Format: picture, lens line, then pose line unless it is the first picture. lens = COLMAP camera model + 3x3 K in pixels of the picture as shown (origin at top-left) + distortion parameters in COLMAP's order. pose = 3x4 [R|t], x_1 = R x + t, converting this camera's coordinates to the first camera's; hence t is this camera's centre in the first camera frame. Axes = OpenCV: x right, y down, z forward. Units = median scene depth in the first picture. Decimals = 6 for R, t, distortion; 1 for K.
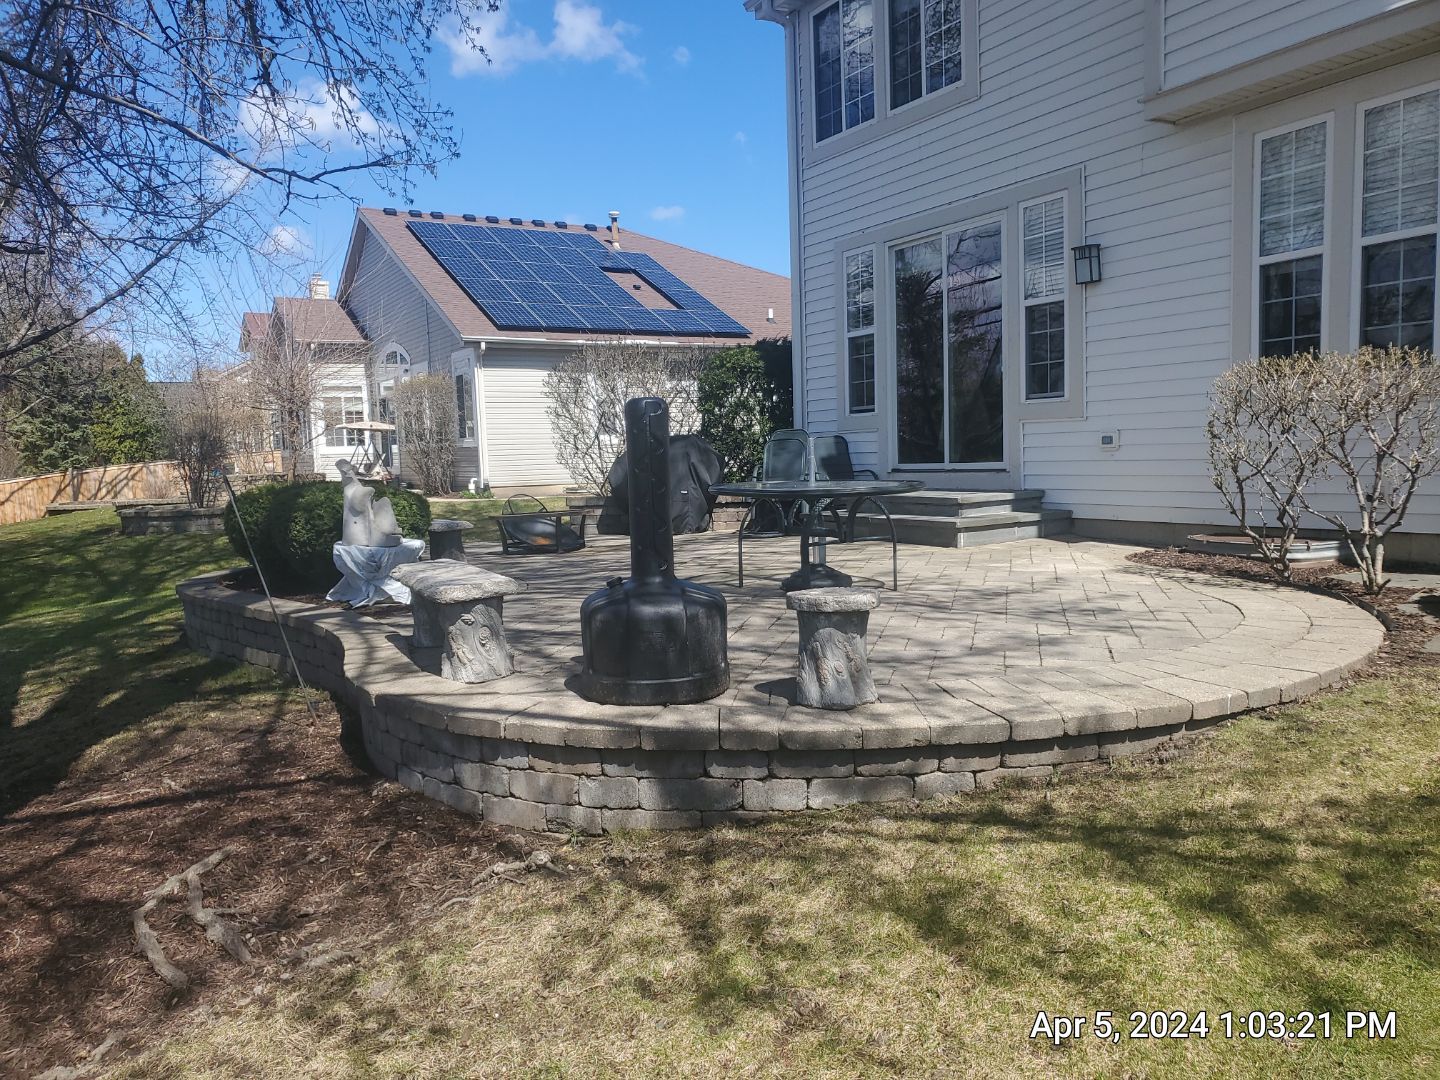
lens RADIAL K [[1120.5, 0, 714.6], [0, 1120.5, 550.8], [0, 0, 1]] dist [0.024435, -0.005444]
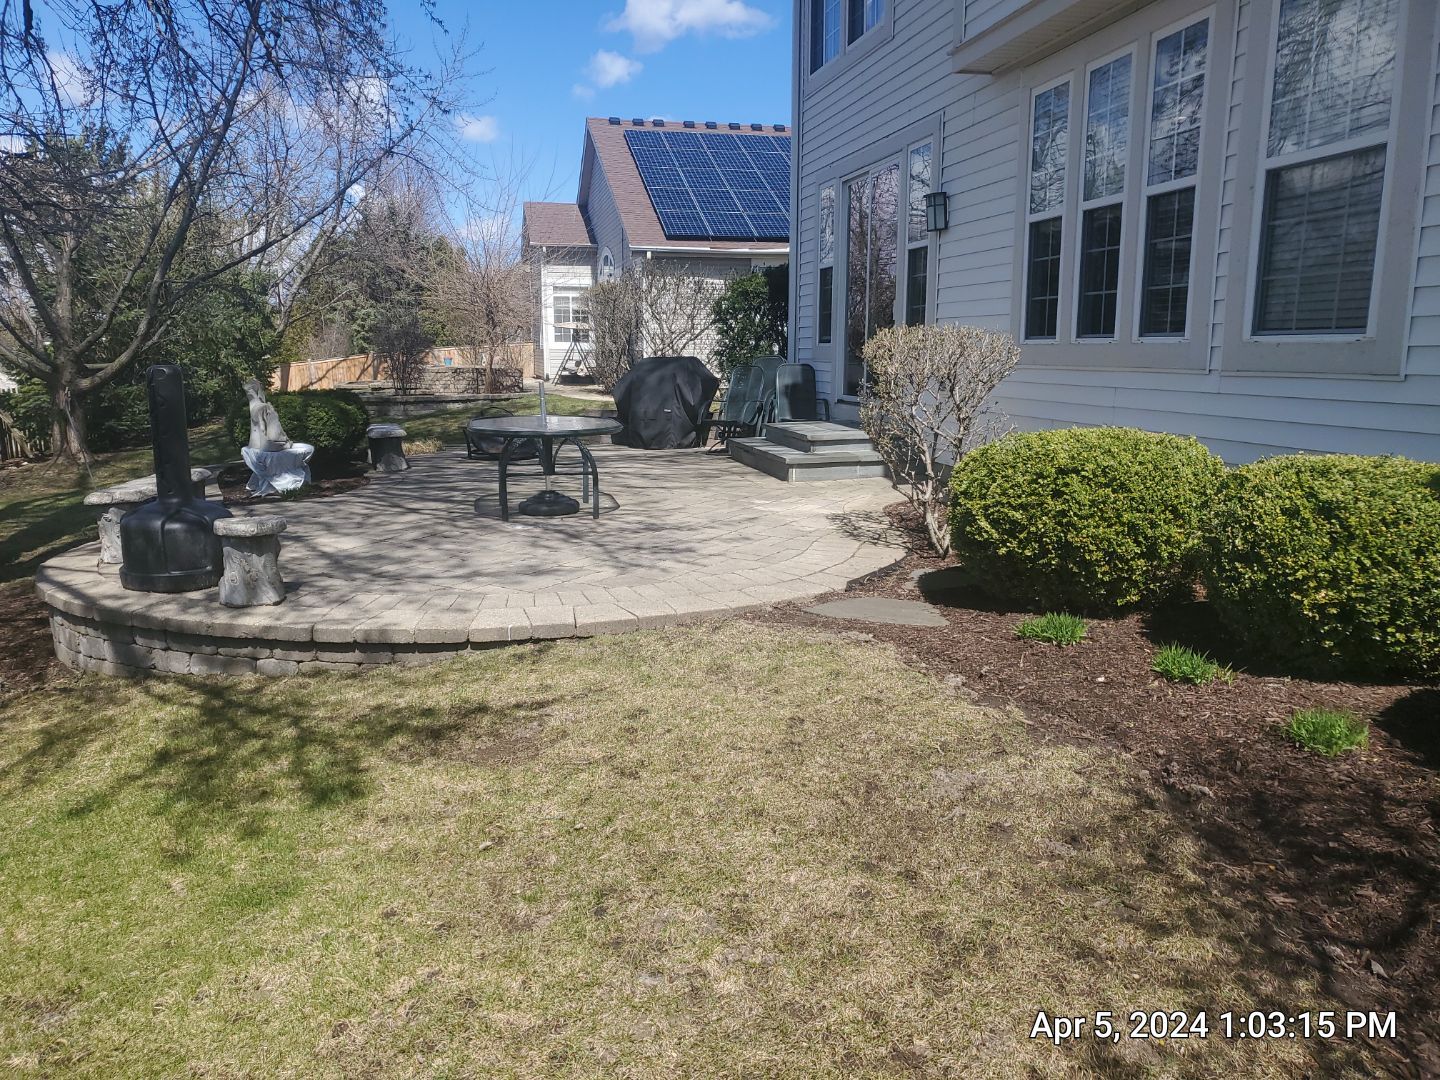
lens RADIAL K [[1120.5, 0, 709.7], [0, 1120.5, 544.1], [0, 0, 1]] dist [0.024435, -0.005444]
pose [[0.952348, 0.085838, -0.292685, 0.509636], [-0.059149, 0.993341, 0.098865, -0.049437], [0.299222, -0.076842, 0.951084, -0.056827]]
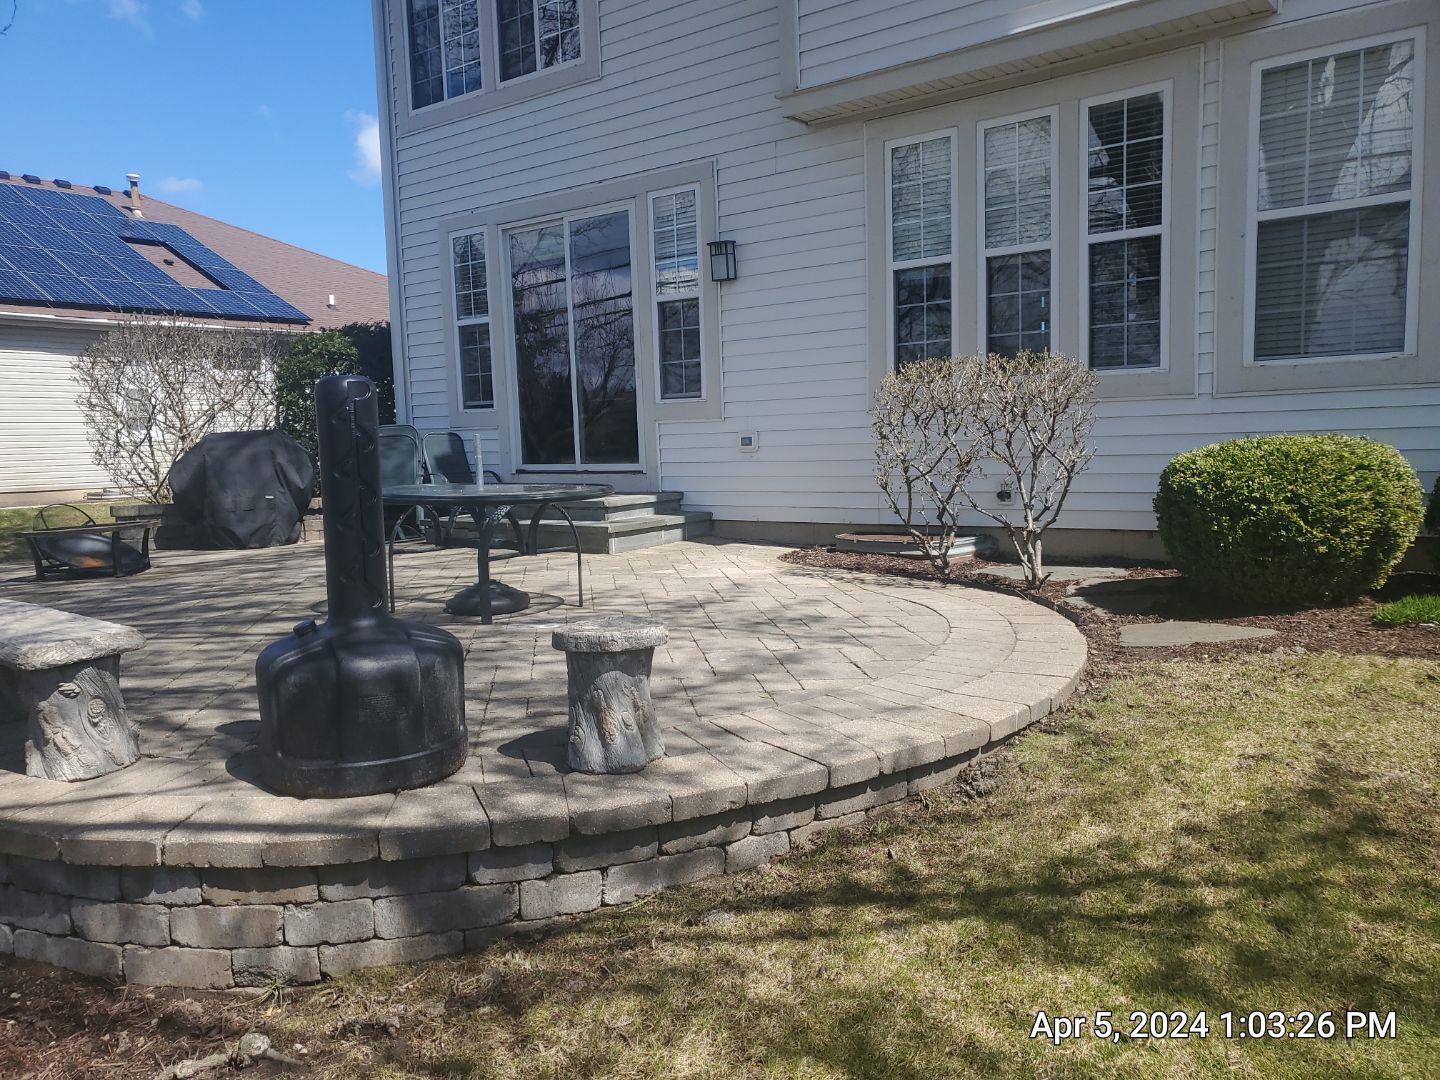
lens RADIAL K [[1120.5, 0, 705.6], [0, 1120.5, 546.4], [0, 0, 1]] dist [0.024435, -0.005444]
pose [[0.926210, -0.031581, 0.375683, -0.064631], [0.032848, 0.999456, 0.003035, -0.010018], [-0.375574, 0.009530, 0.926743, 0.113009]]
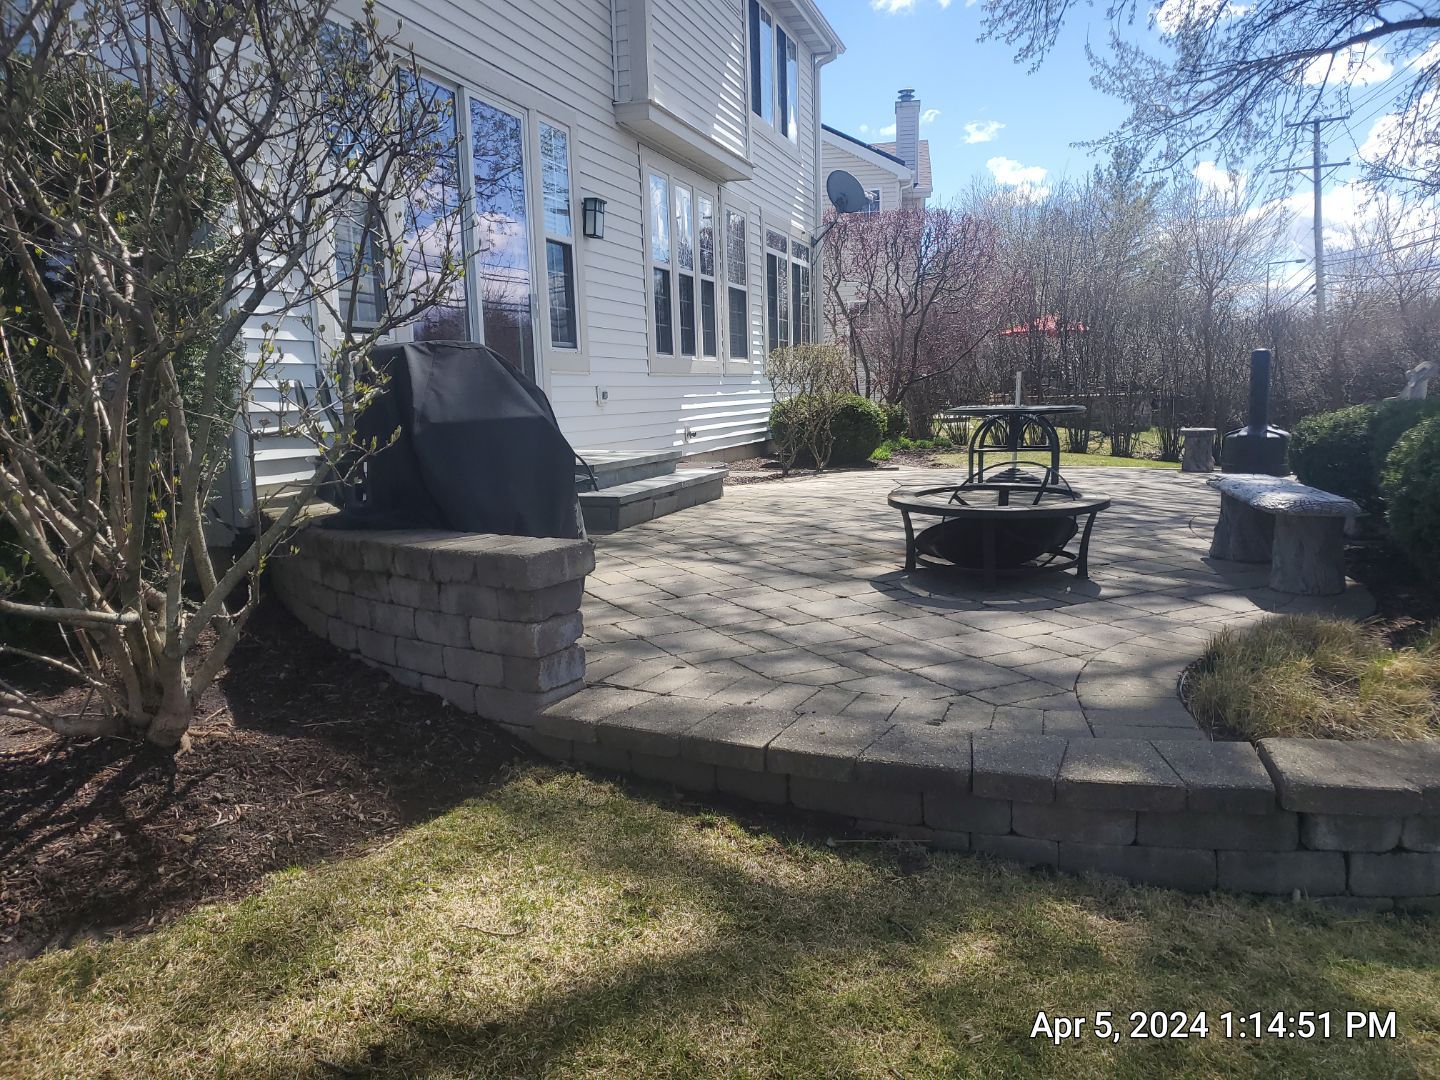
lens RADIAL K [[1120.5, 0, 720.6], [0, 1120.5, 558.7], [0, 0, 1]] dist [0.024435, -0.005444]
pose [[-0.672527, -0.060319, 0.737611, -0.563722], [0.112220, 0.976837, 0.182200, -0.141349], [-0.731515, 0.205309, -0.650180, 1.816841]]
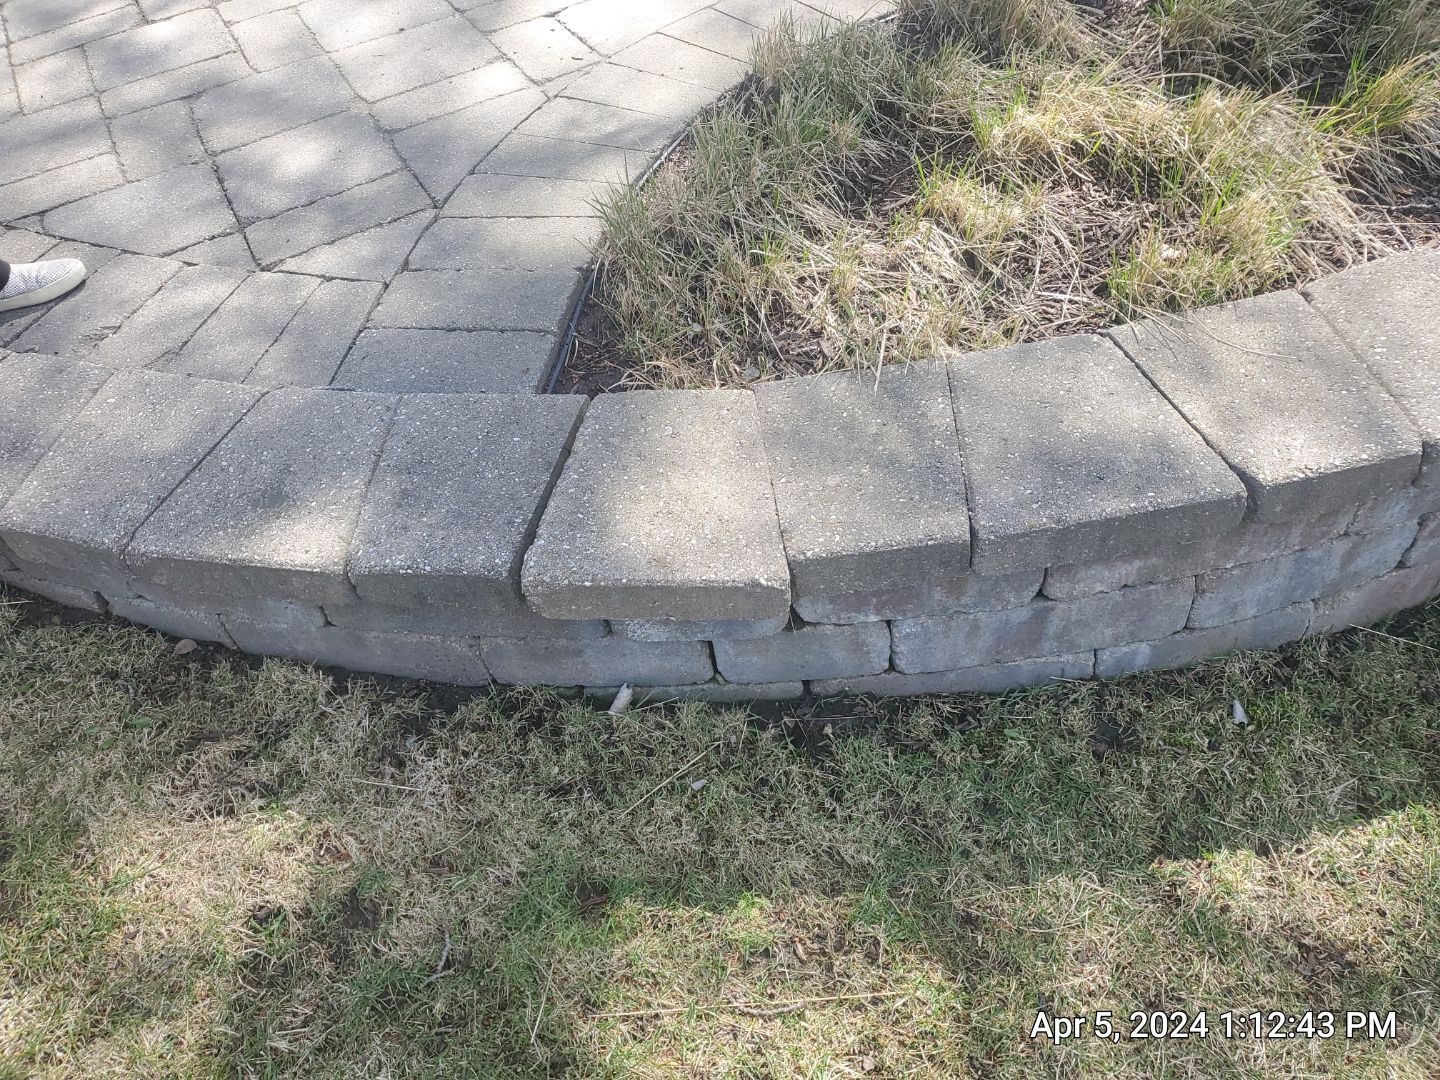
lens RADIAL K [[1120.5, 0, 708.1], [0, 1120.5, 529.1], [0, 0, 1]] dist [0.024435, -0.005444]
pose [[-0.662750, -0.438455, 0.607059, -0.545335], [0.214661, 0.665406, 0.714951, -0.108359], [-0.717414, 0.604146, -0.346879, 1.536055]]
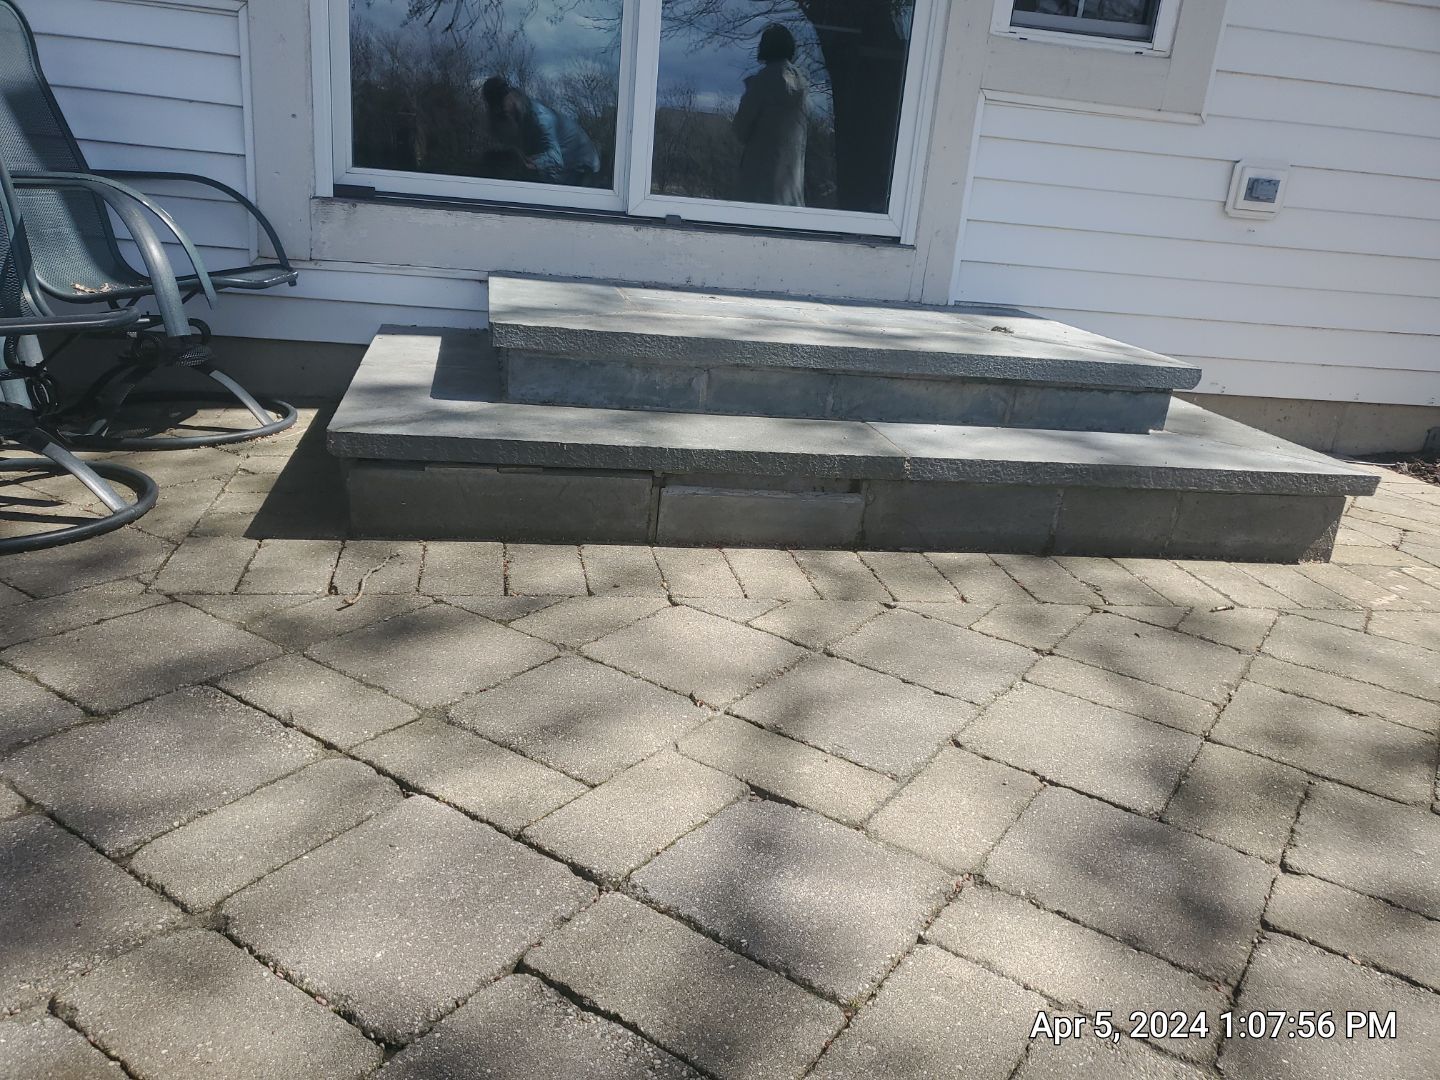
lens RADIAL K [[1120.5, 0, 713.1], [0, 1120.5, 540.9], [0, 0, 1]] dist [0.024435, -0.005444]
pose [[0.329618, -0.230355, 0.915581, -0.105190], [-0.016204, 0.968254, 0.249441, -0.083220], [-0.943975, -0.097056, 0.315421, 1.161069]]
